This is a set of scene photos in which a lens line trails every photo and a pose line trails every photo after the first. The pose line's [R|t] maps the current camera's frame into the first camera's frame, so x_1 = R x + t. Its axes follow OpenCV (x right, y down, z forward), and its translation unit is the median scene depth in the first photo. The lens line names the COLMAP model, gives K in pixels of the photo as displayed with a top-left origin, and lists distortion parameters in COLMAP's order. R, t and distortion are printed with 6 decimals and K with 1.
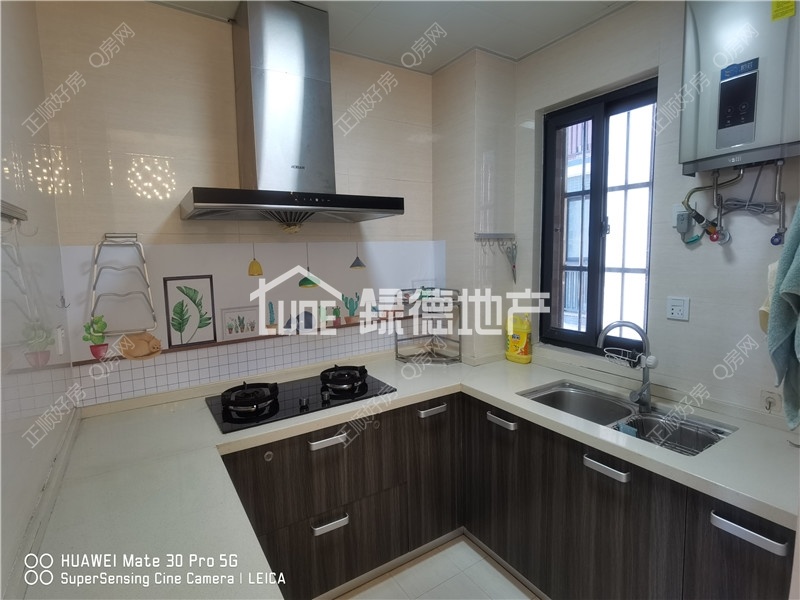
lens RADIAL K [[408.9, 0, 400.7], [0, 408.9, 294.6], [0, 0, 1]] dist [0.015904, 0.000843]
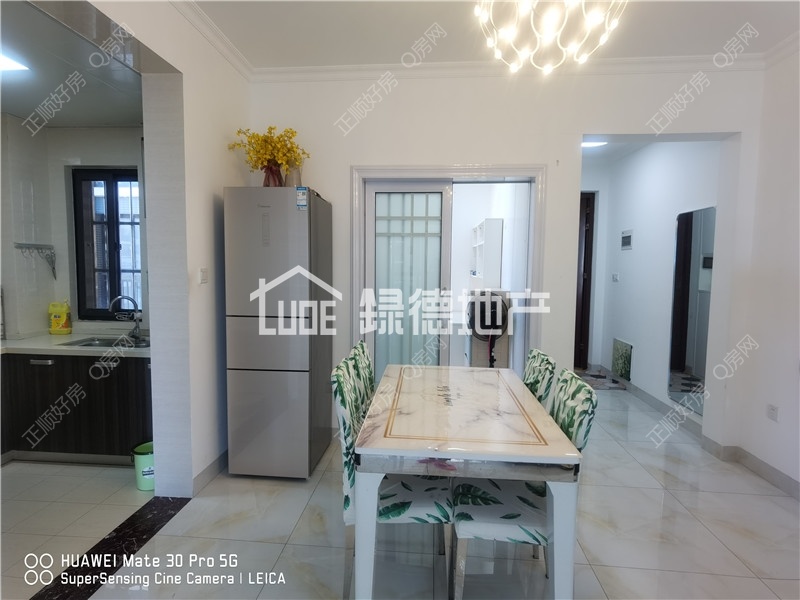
lens RADIAL K [[408.9, 0, 400.7], [0, 408.9, 294.6], [0, 0, 1]] dist [0.015904, 0.000843]
pose [[0.607239, -0.034347, 0.793777, -0.142115], [0.042367, 0.999044, 0.010818, 0.062100], [-0.793389, 0.027061, 0.608113, -0.871398]]
